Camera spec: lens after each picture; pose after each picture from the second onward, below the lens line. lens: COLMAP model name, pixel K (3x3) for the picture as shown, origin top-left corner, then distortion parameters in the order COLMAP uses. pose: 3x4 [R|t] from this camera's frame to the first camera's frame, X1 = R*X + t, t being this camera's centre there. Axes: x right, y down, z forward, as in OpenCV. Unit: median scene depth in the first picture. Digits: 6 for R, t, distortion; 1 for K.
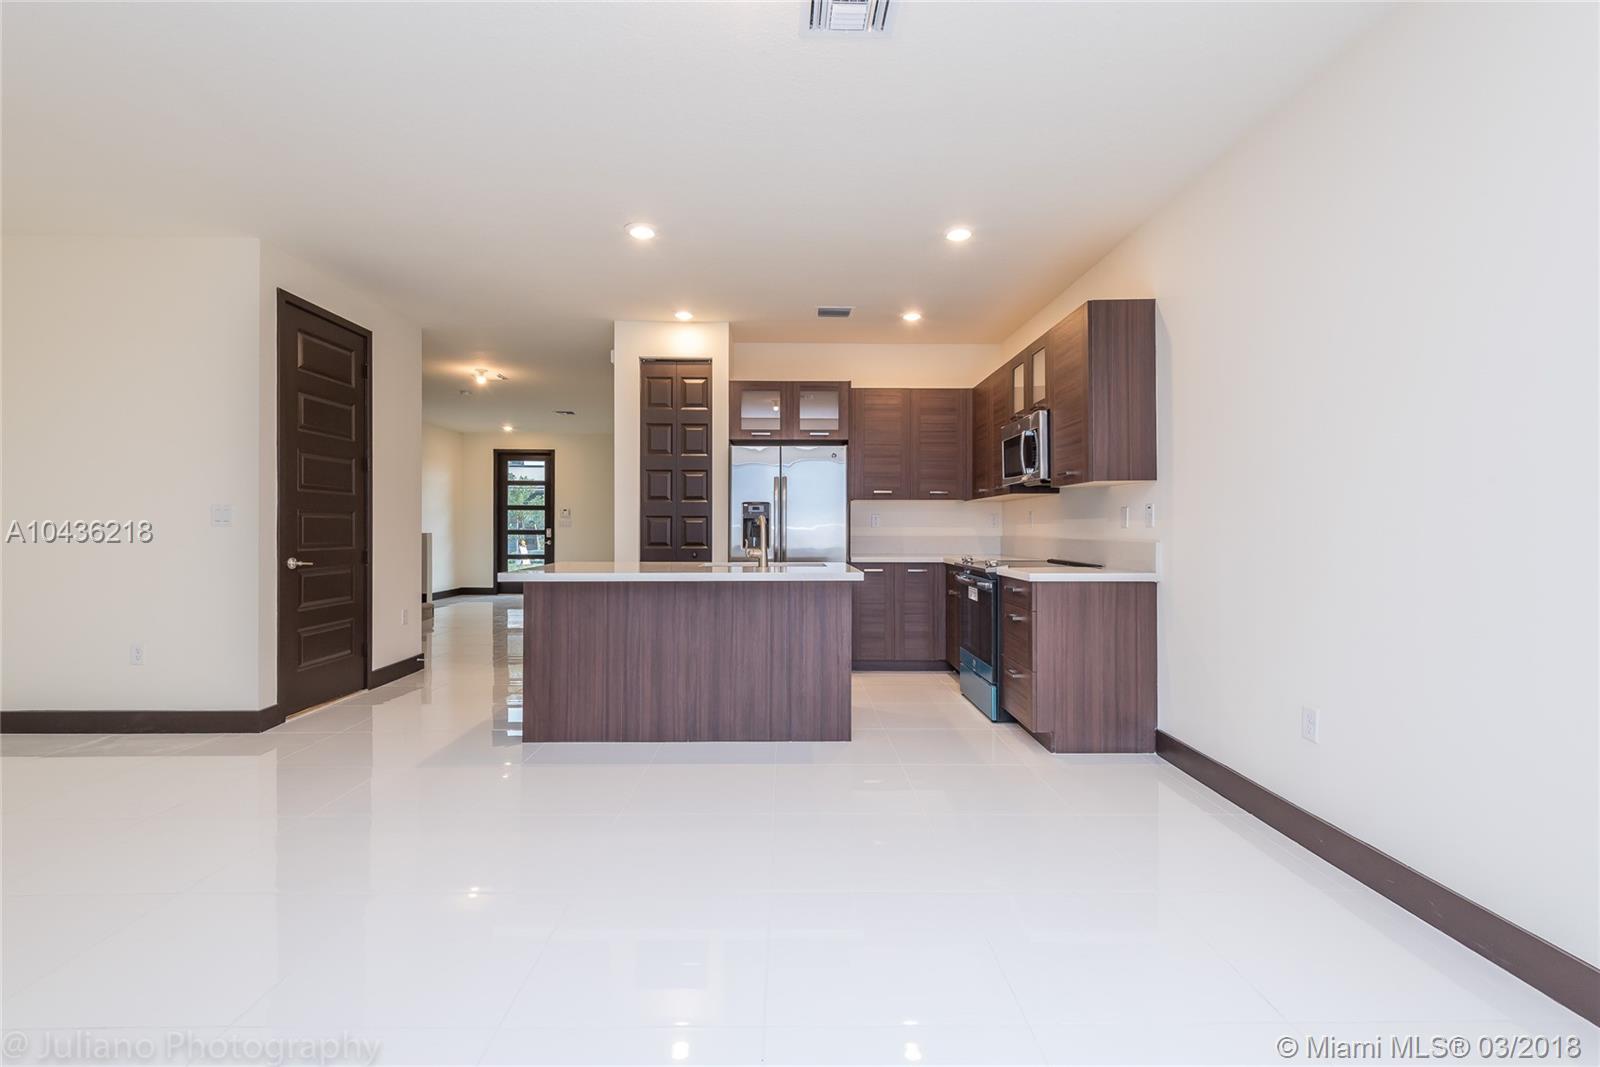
lens RADIAL K [[715.2, 0, 799.9], [0, 715.2, 529.5], [0, 0, 1]] dist [0.024159, -0.019821]
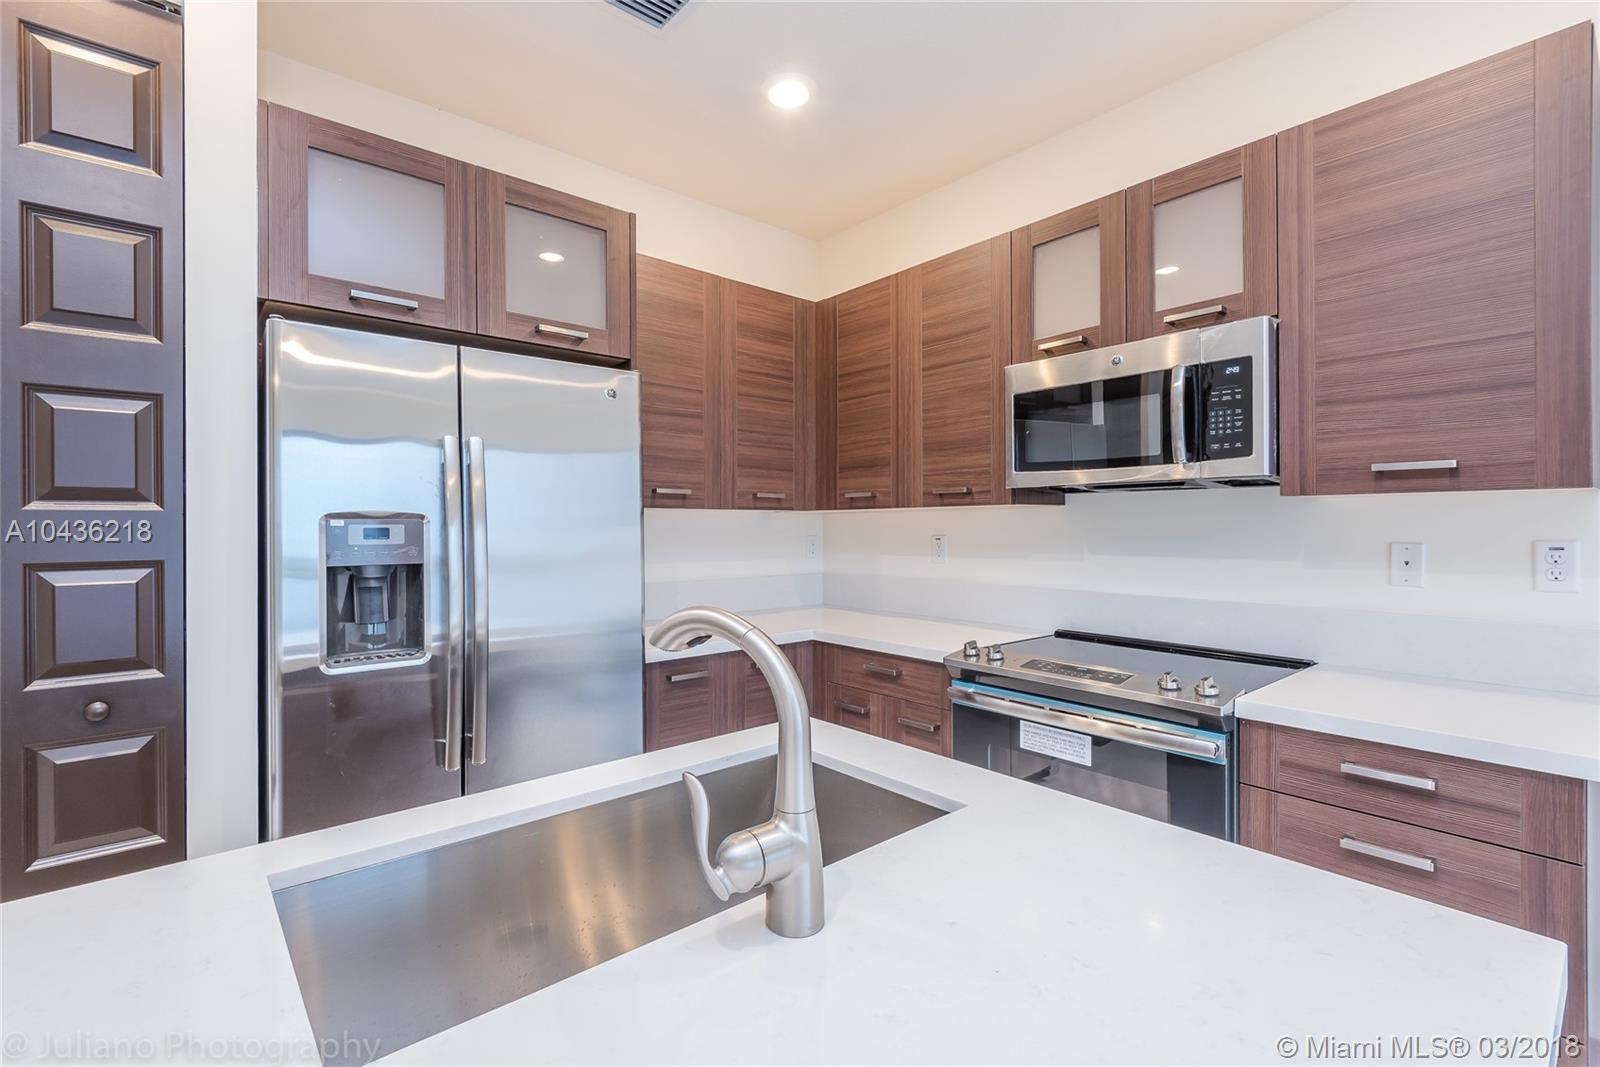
lens RADIAL K [[715.2, 0, 799.9], [0, 715.2, 529.5], [0, 0, 1]] dist [0.024159, -0.019821]
pose [[0.773353, -0.005508, 0.633951, -0.116638], [0.005247, 0.999984, 0.002288, -0.030949], [-0.633954, 0.001557, 0.773369, 0.637428]]
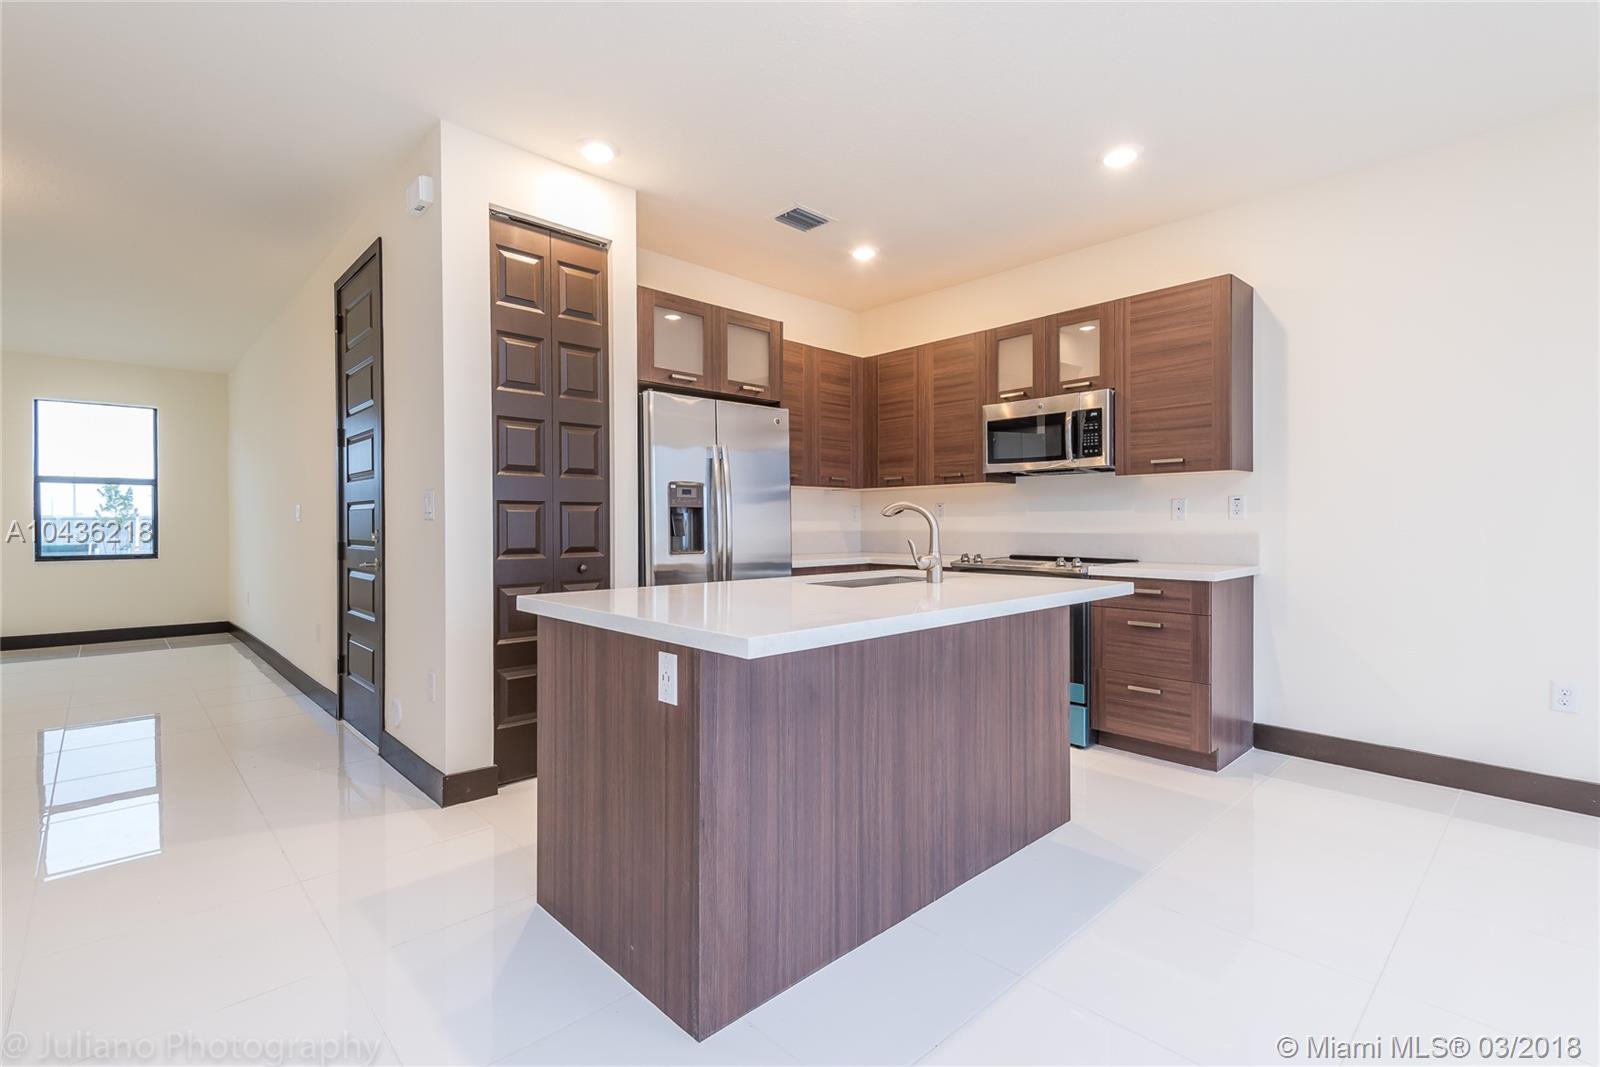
lens RADIAL K [[723.4, 0, 797.3], [0, 723.4, 529.5], [0, 0, 1]] dist [0.015605, -0.000192]
pose [[0.742423, -0.010005, 0.669857, -0.422838], [0.005844, 0.999947, 0.008458, -0.000872], [-0.669906, -0.002365, 0.742442, 0.444117]]
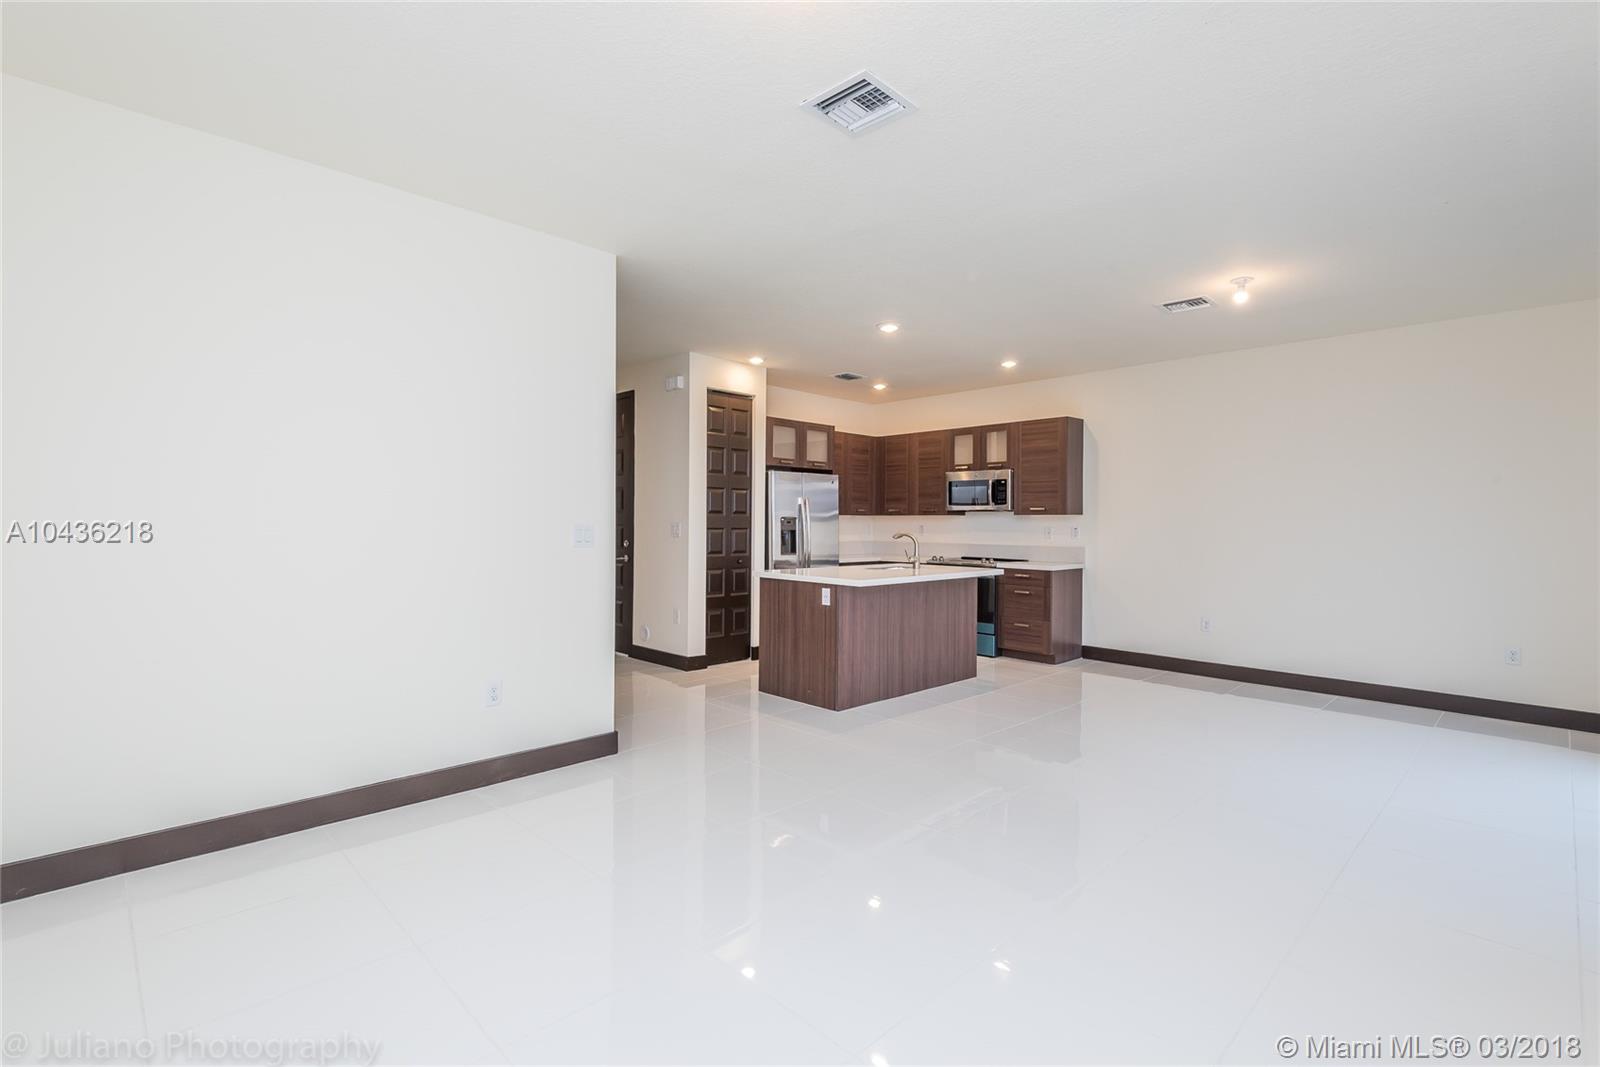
lens RADIAL K [[723.4, 0, 797.3], [0, 723.4, 529.5], [0, 0, 1]] dist [0.015605, -0.000192]
pose [[0.731072, -0.001147, 0.682299, -0.900408], [-0.005364, 0.999958, 0.007428, -0.026325], [-0.682279, -0.009090, 0.731035, 0.072283]]
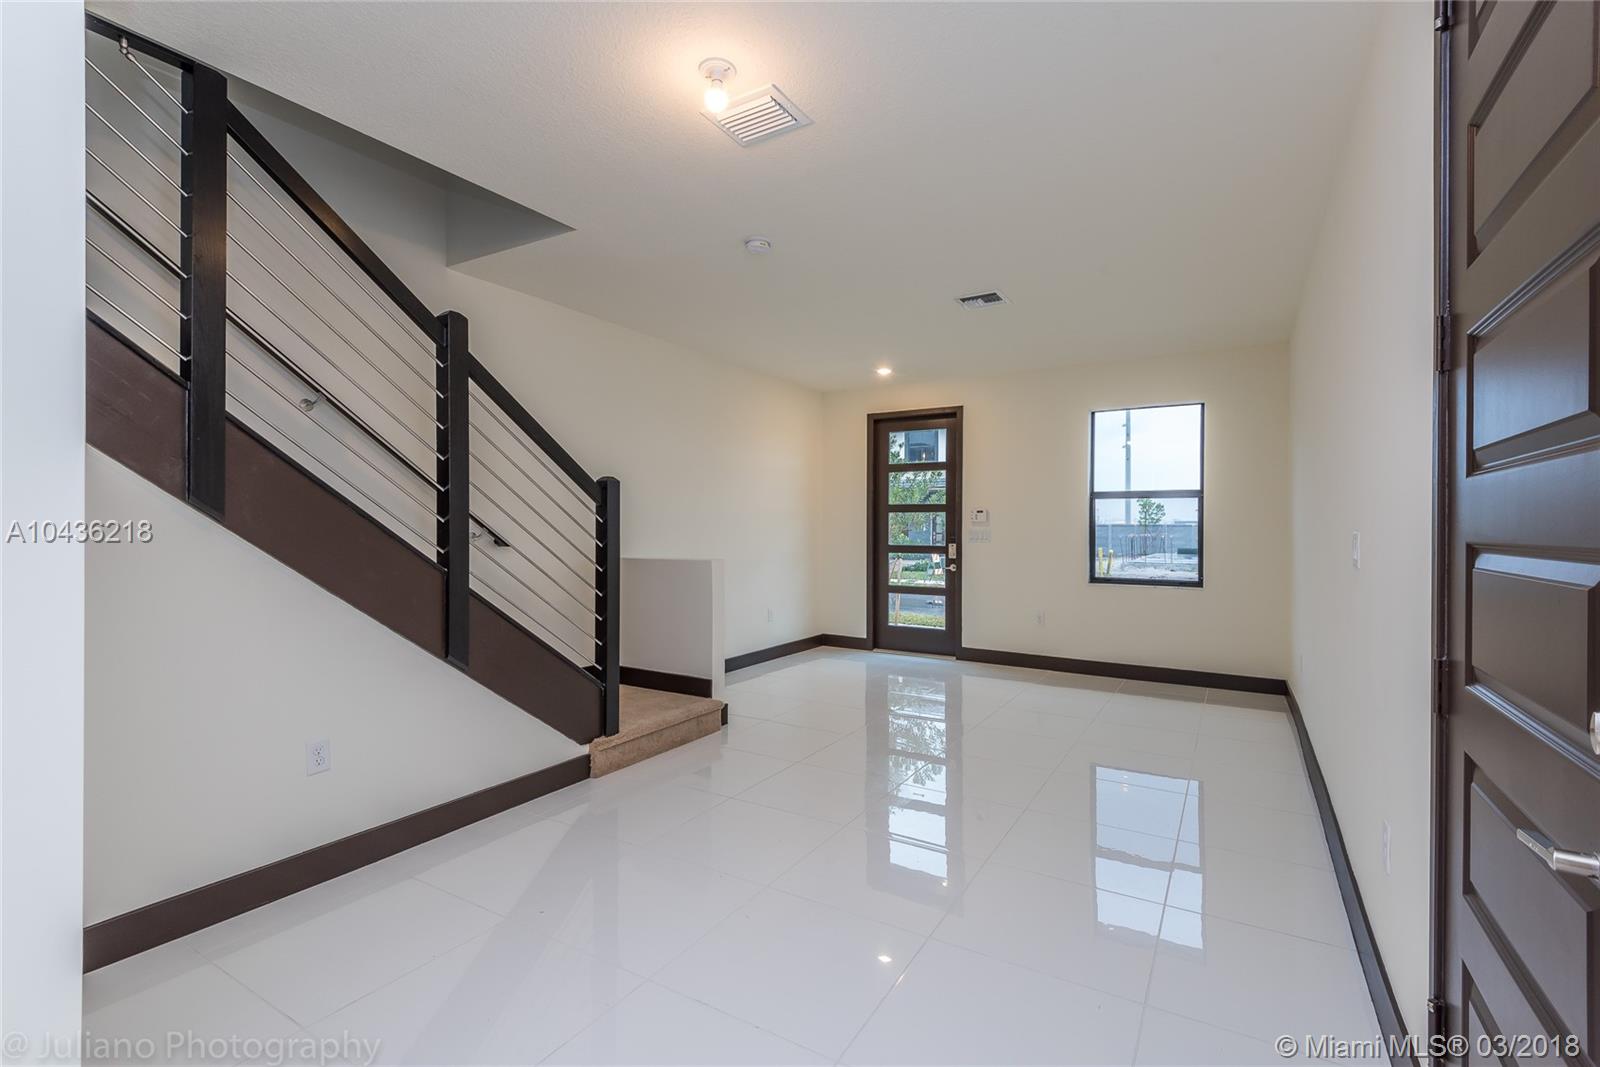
lens RADIAL K [[723.4, 0, 797.3], [0, 723.4, 529.5], [0, 0, 1]] dist [0.015605, -0.000192]
pose [[0.844603, 0.001497, -0.535391, -0.321818], [-0.001954, 0.999998, -0.000286, -0.027591], [0.535390, 0.001287, 0.844604, 0.988592]]
